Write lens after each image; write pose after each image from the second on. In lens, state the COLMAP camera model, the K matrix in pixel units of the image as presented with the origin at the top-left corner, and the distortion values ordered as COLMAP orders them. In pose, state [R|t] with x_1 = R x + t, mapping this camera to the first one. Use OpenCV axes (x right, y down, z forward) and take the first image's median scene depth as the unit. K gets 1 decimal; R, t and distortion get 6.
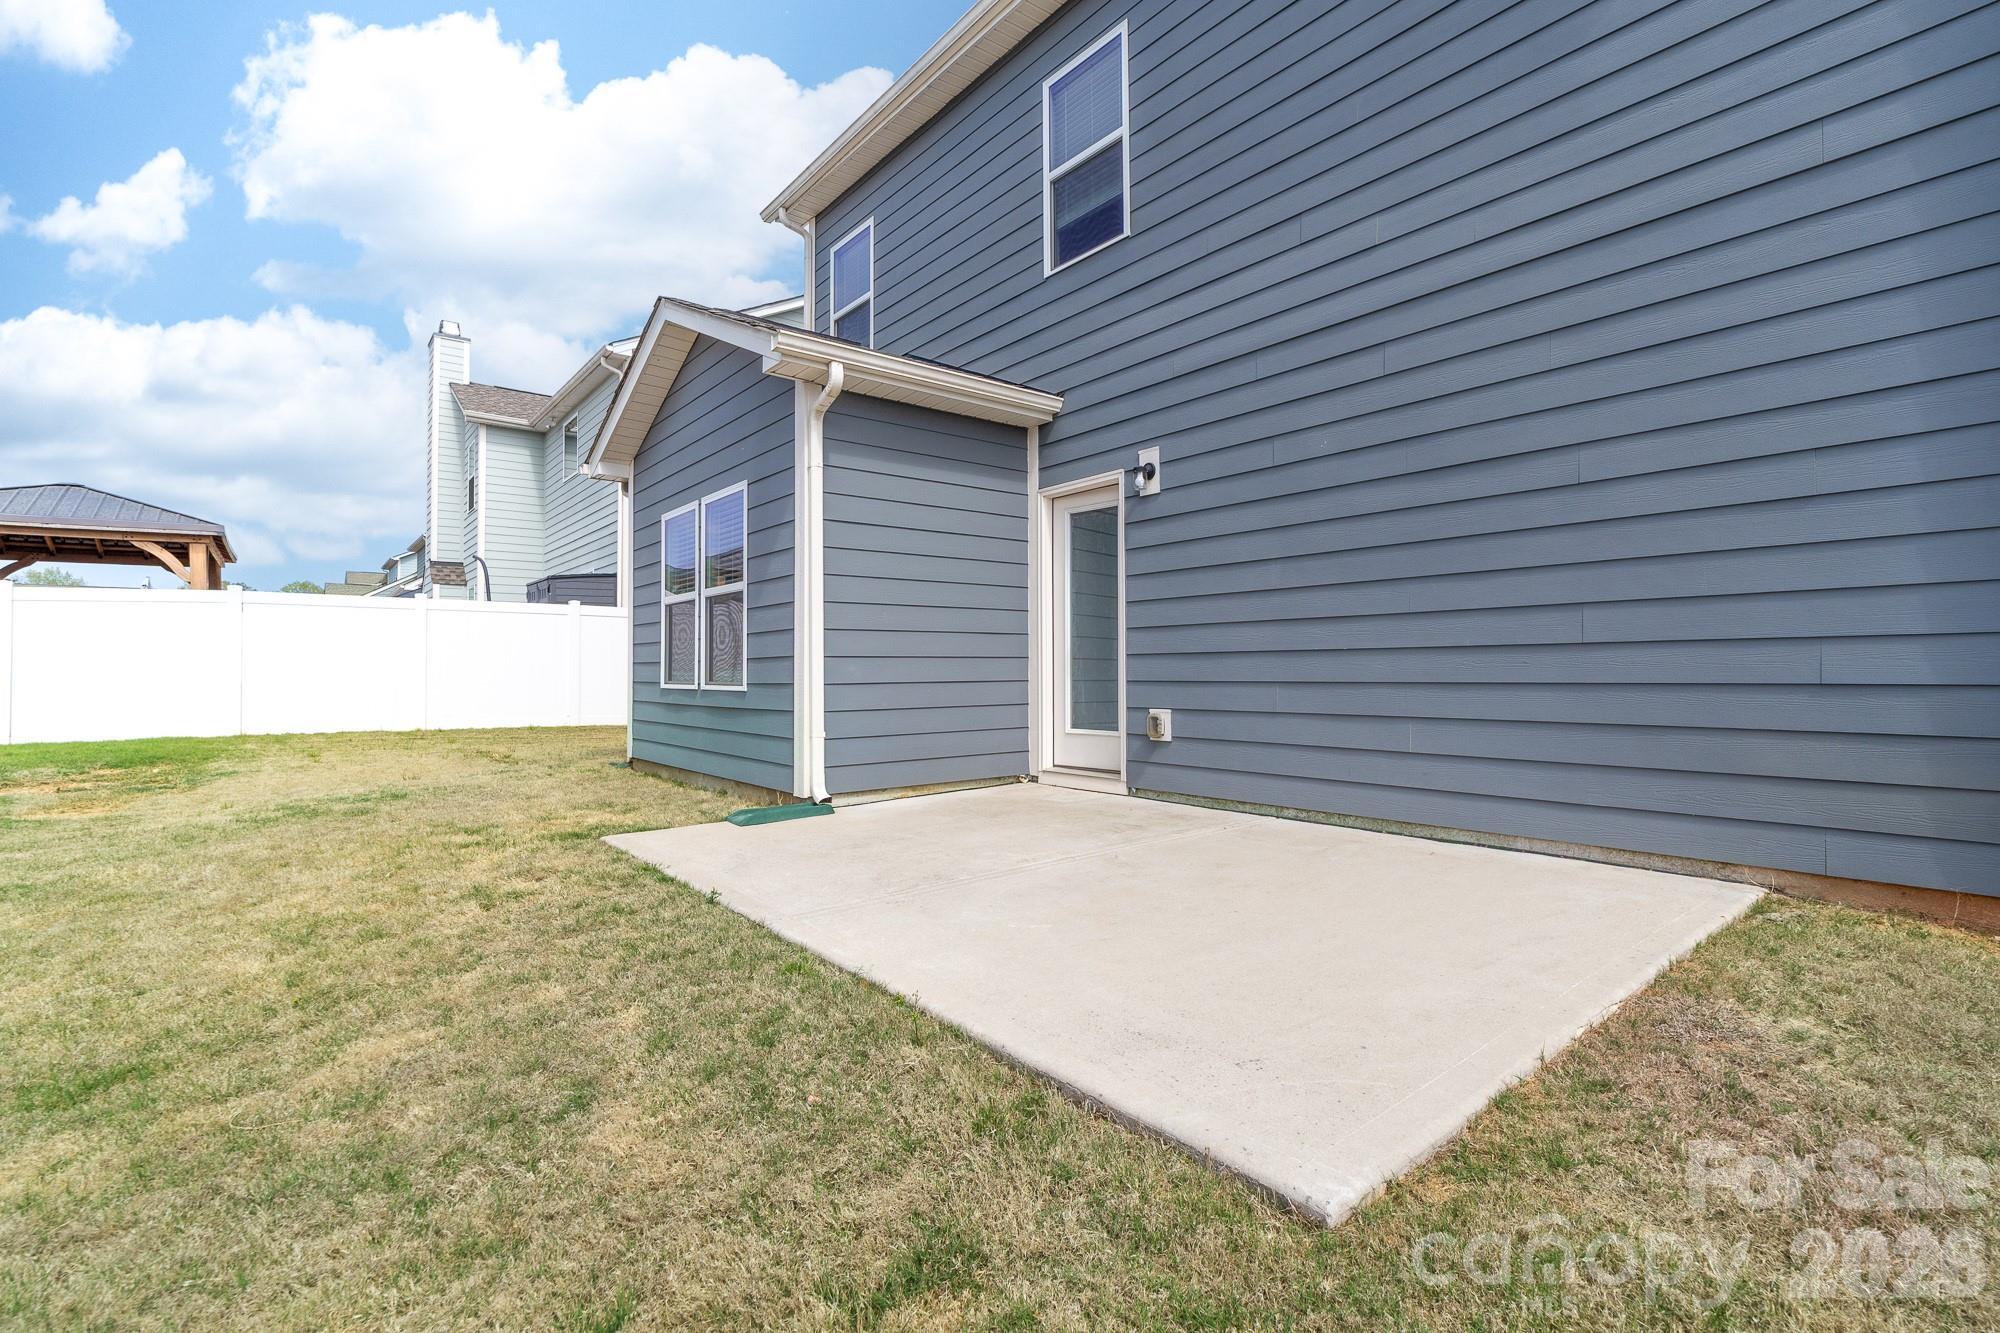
lens RADIAL K [[919.3, 0, 1045.0], [0, 919.3, 642.7], [0, 0, 1]] dist [-0.009755, 0.000265]
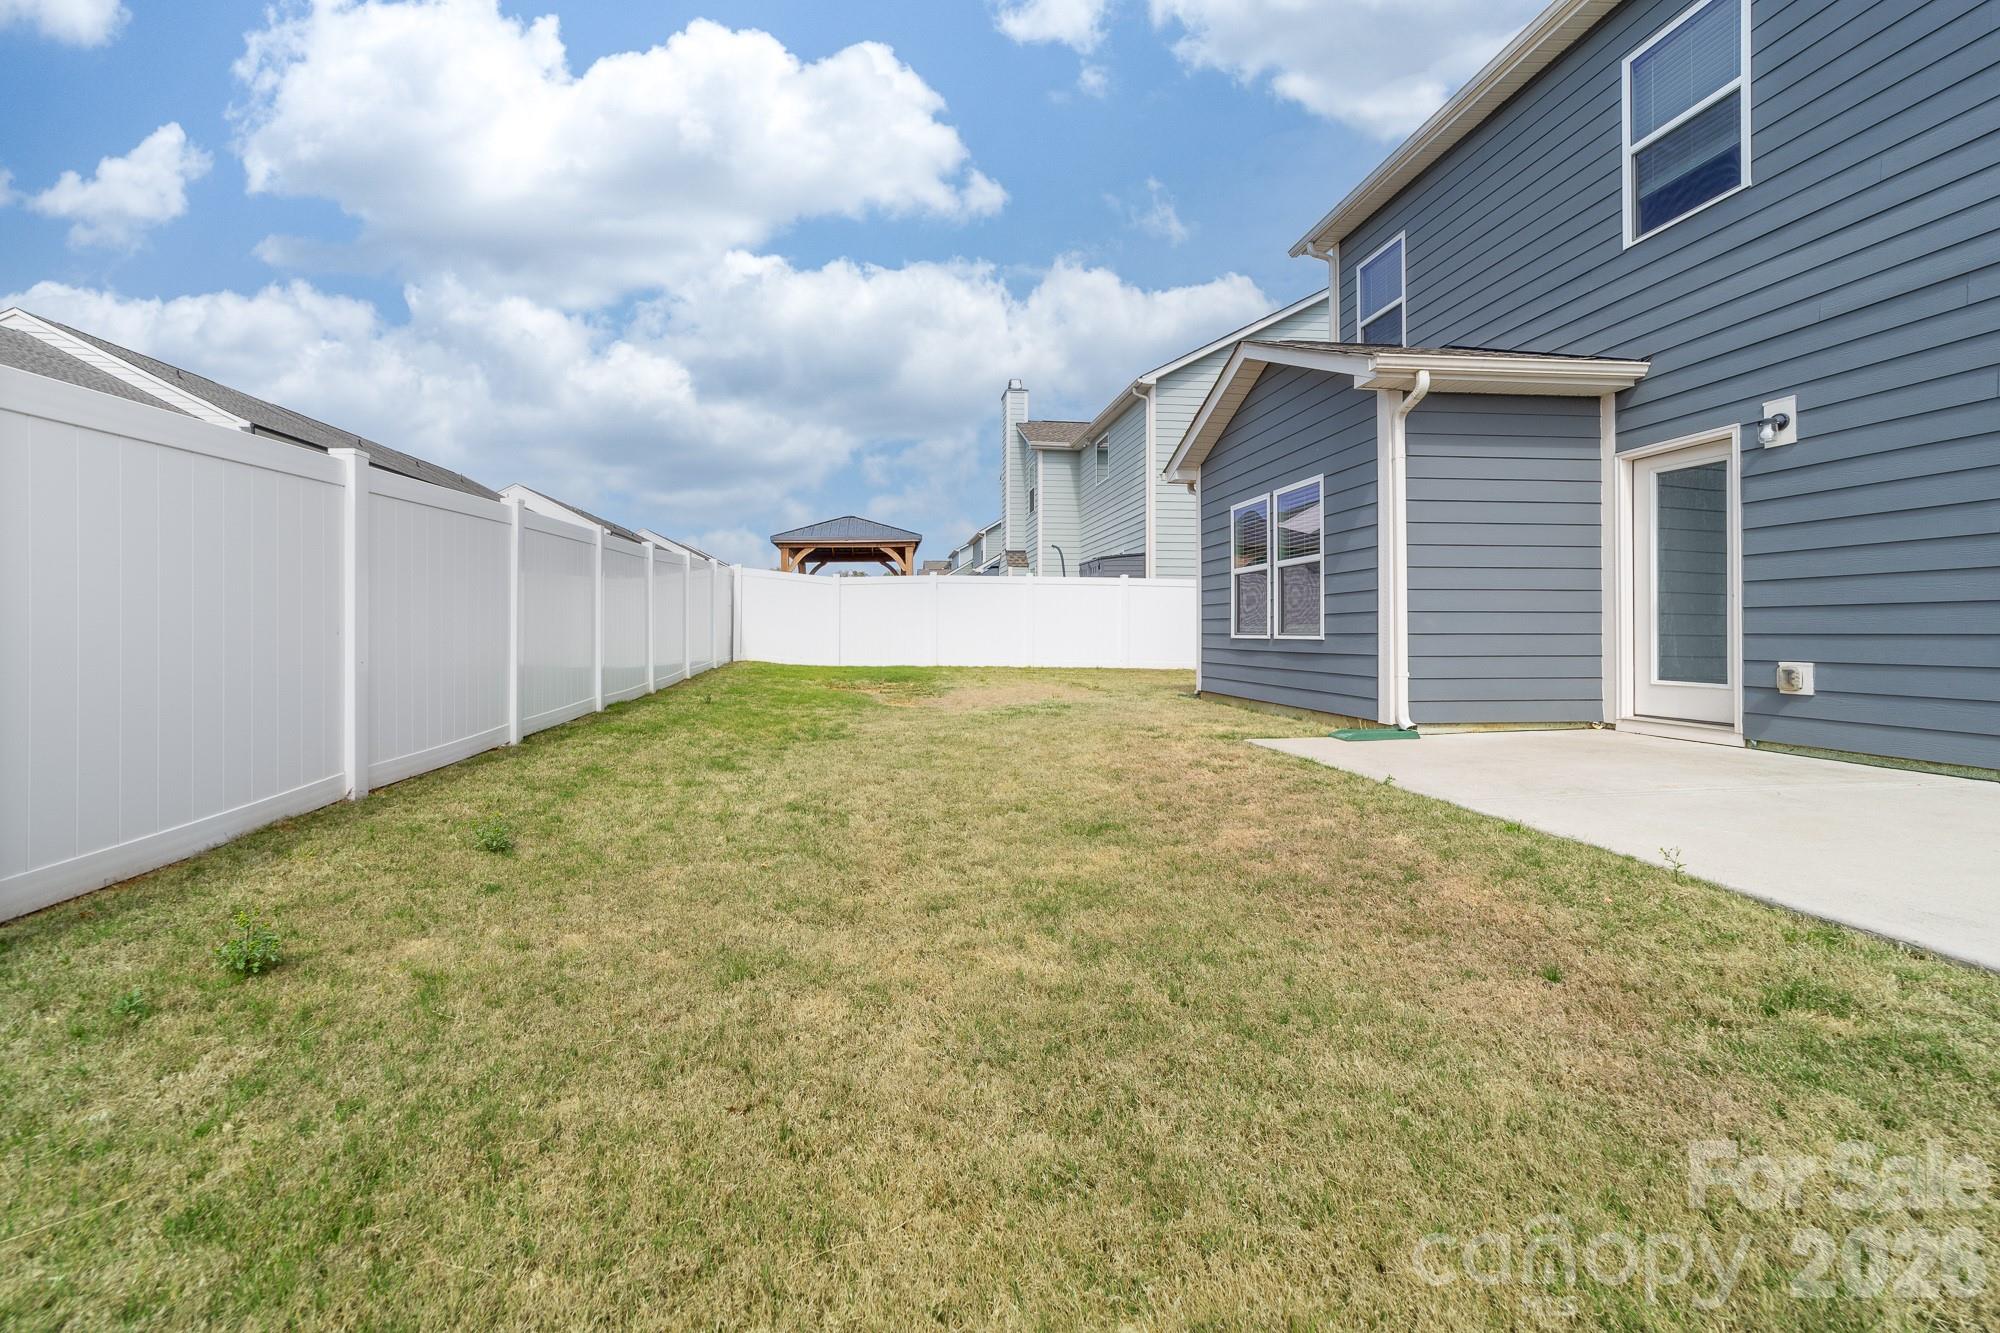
lens RADIAL K [[792.2, 0, 938.7], [0, 792.2, 623.8], [0, 0, 1]] dist [-0.019860, 0.009019]
pose [[0.814457, 0.001885, -0.580221, -0.119500], [0.010135, 0.999796, 0.017475, 0.005706], [0.580136, -0.020113, 0.814272, -0.193010]]
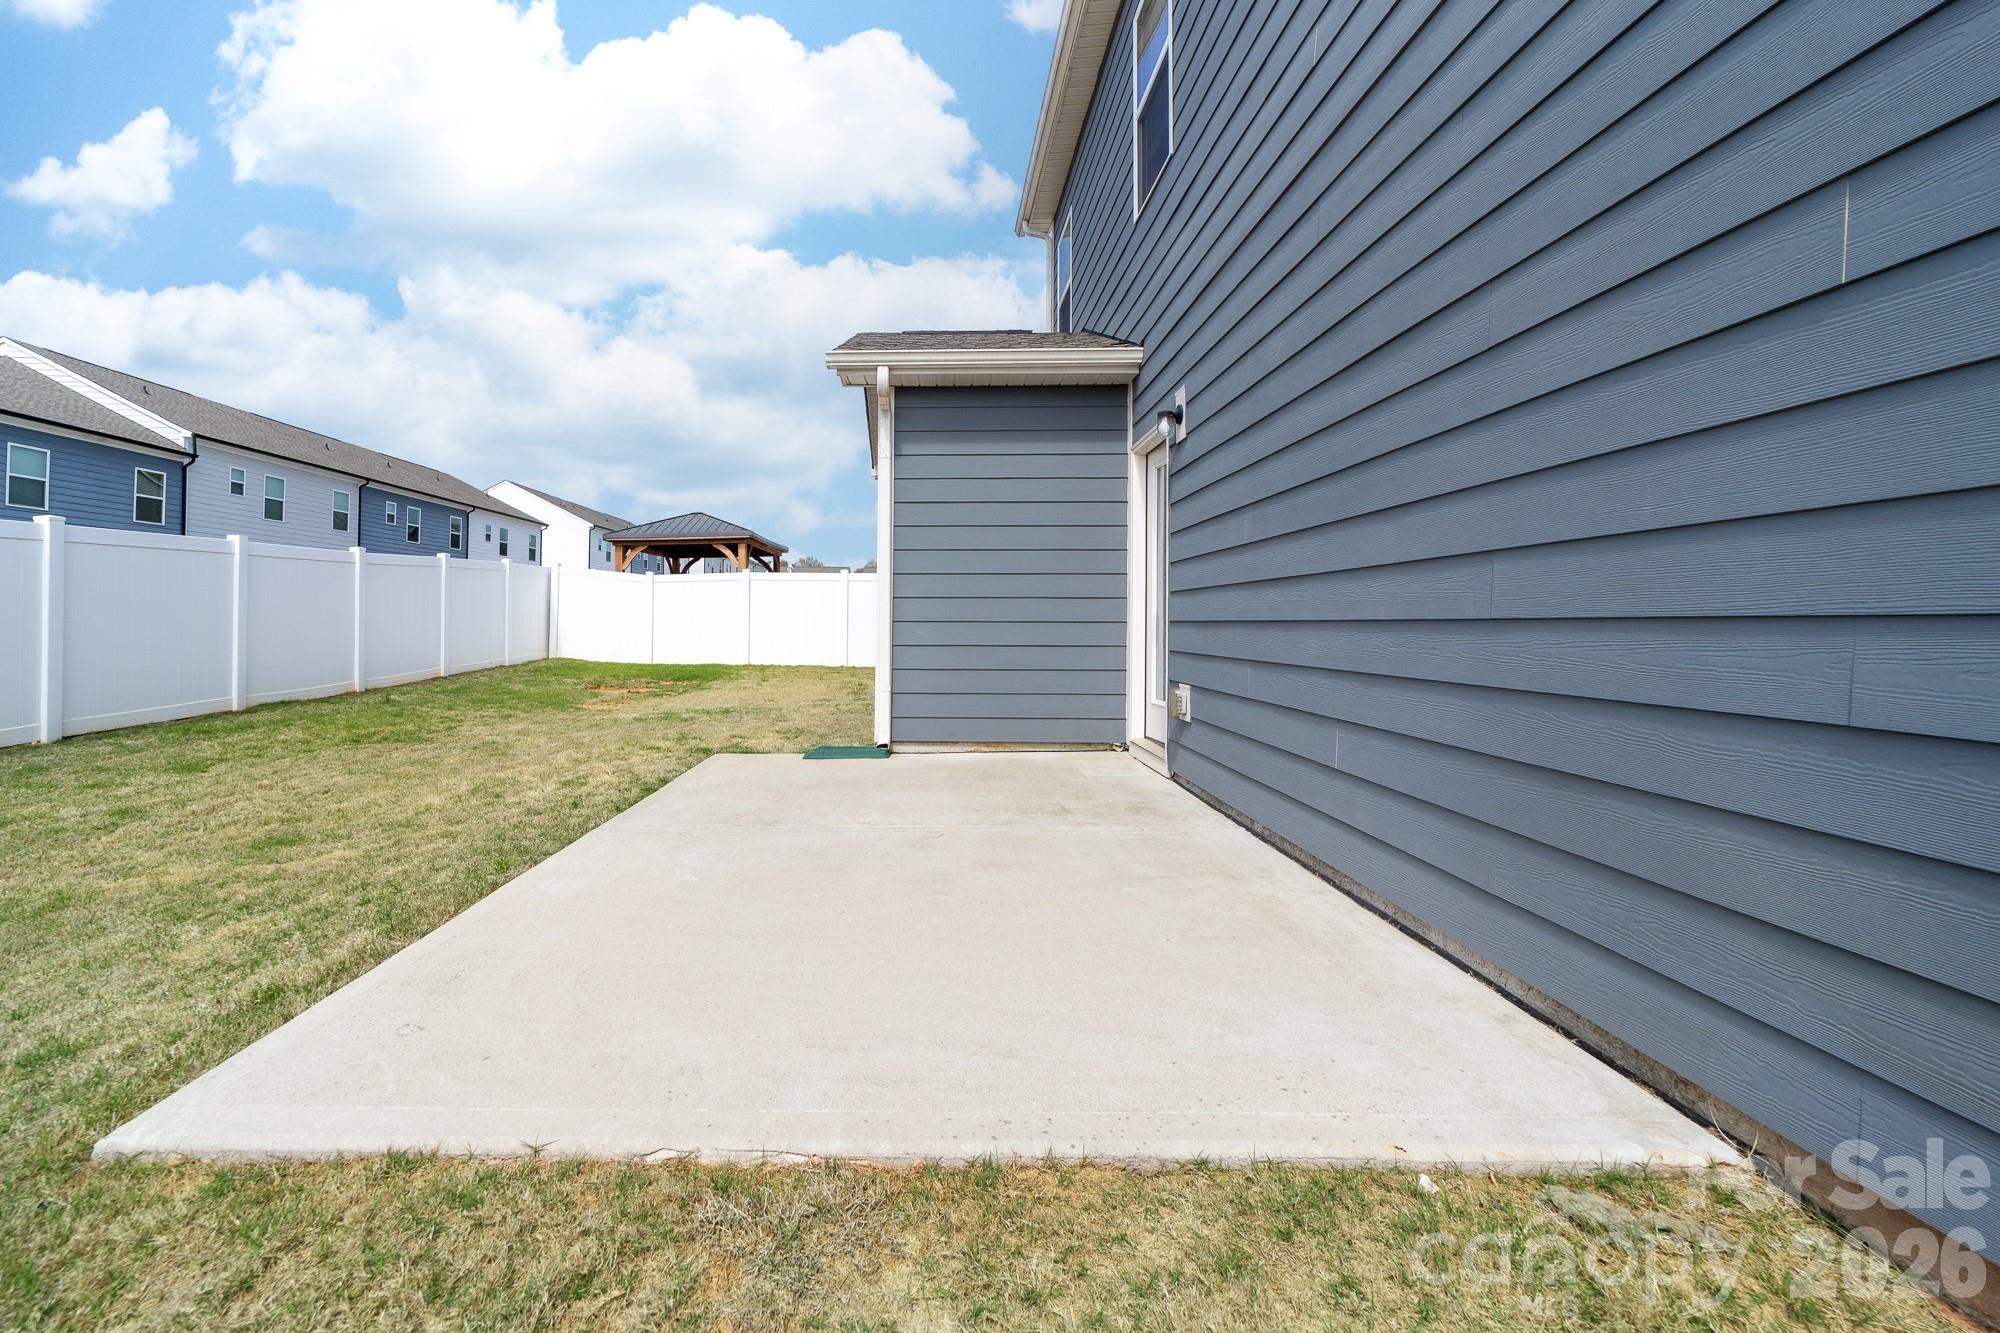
lens RADIAL K [[812.1, 0, 893.9], [0, 812.1, 598.9], [0, 0, 1]] dist [-0.002674, -0.000077]
pose [[0.735606, -0.008135, -0.677361, 0.390151], [0.009190, 0.999956, -0.002029, -0.008987], [0.677347, -0.004732, 0.735648, 0.212819]]
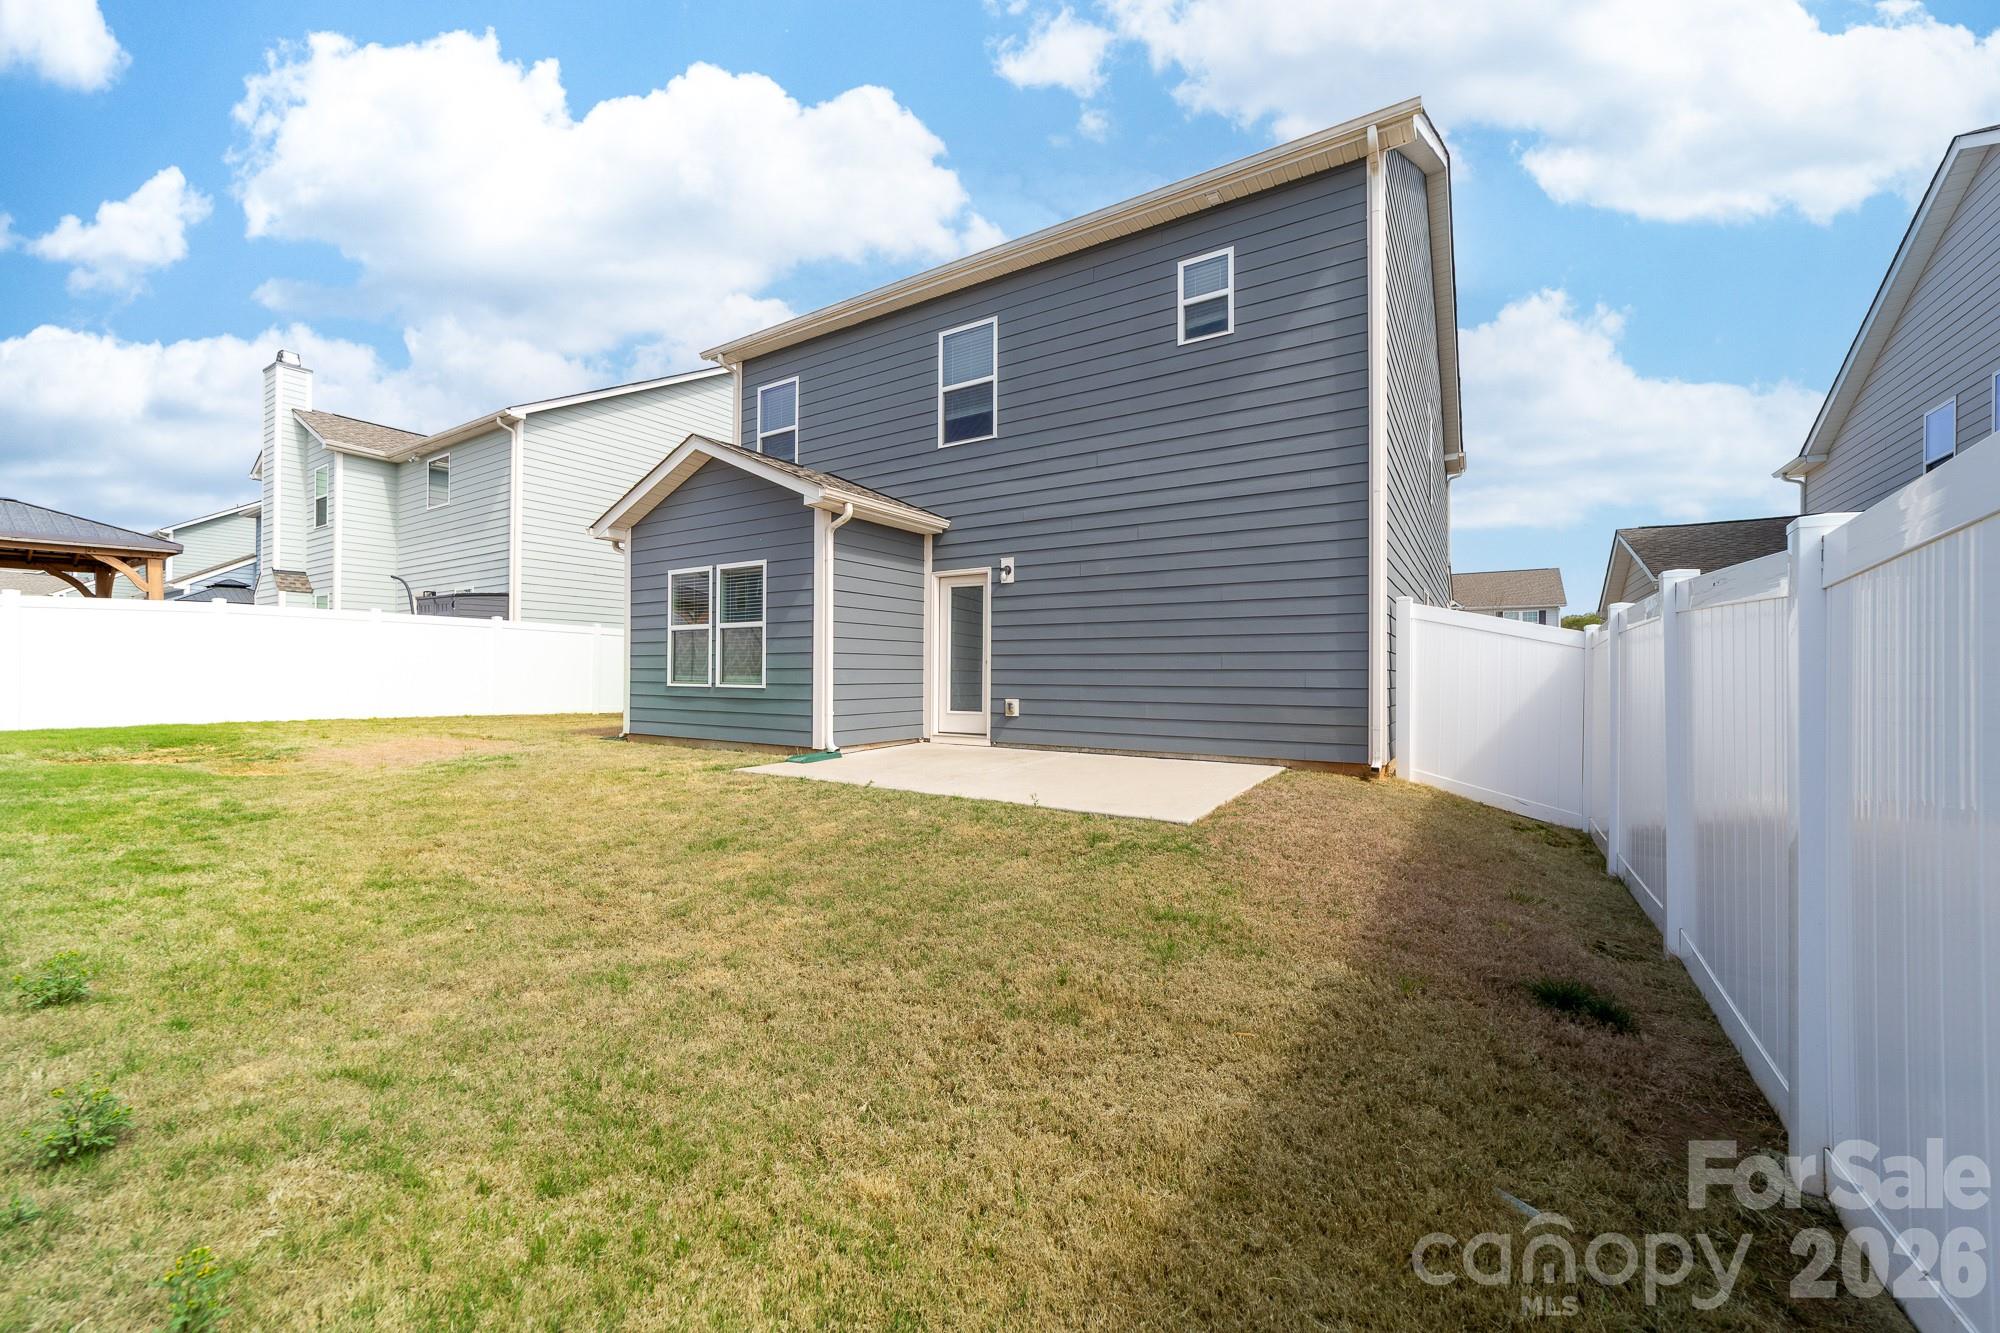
lens RADIAL K [[774.0, 0, 989.9], [0, 774.0, 662.9], [0, 0, 1]] dist [-0.002175, 0.000173]
pose [[0.955711, 0.016107, 0.293866, -0.332453], [-0.020721, 0.999706, 0.012592, -0.017450], [-0.293577, -0.018123, 0.955764, -0.424788]]
